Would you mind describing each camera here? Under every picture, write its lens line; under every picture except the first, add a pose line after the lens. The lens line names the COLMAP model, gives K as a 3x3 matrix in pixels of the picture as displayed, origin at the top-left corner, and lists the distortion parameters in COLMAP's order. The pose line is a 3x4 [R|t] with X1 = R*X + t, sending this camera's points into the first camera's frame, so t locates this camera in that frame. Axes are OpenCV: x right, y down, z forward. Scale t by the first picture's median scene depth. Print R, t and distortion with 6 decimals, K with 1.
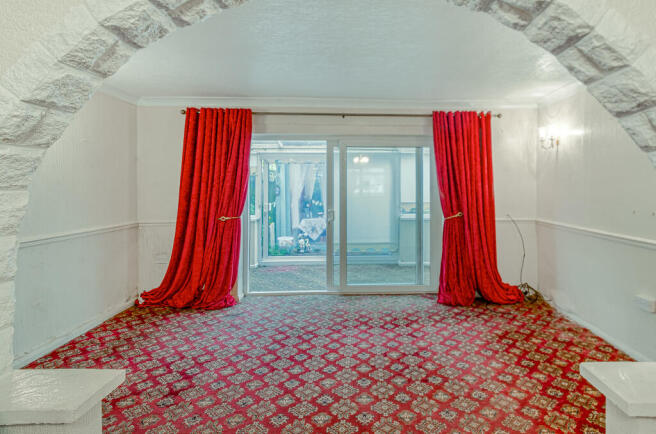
lens RADIAL K [[361.6, 0, 384.7], [0, 361.6, 183.6], [0, 0, 1]] dist [0.004818, -0.031798]
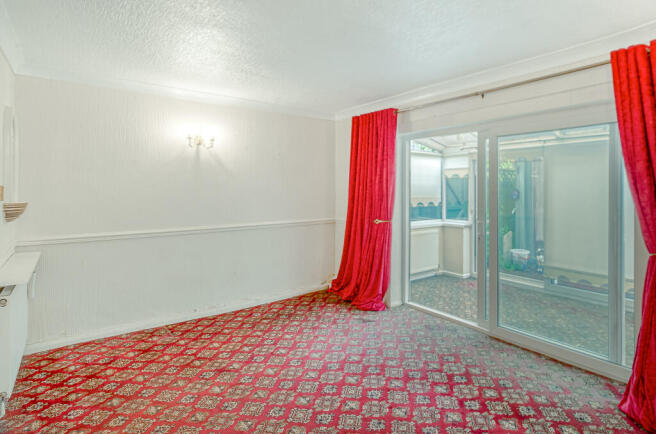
lens RADIAL K [[371.8, 0, 375.2], [0, 371.8, 177.2], [0, 0, 1]] dist [0.004739, -0.001451]
pose [[0.609087, -0.016323, -0.792935, 0.379490], [0.000092, 0.999790, -0.020511, -0.004618], [0.793103, 0.012420, 0.608961, 0.374436]]
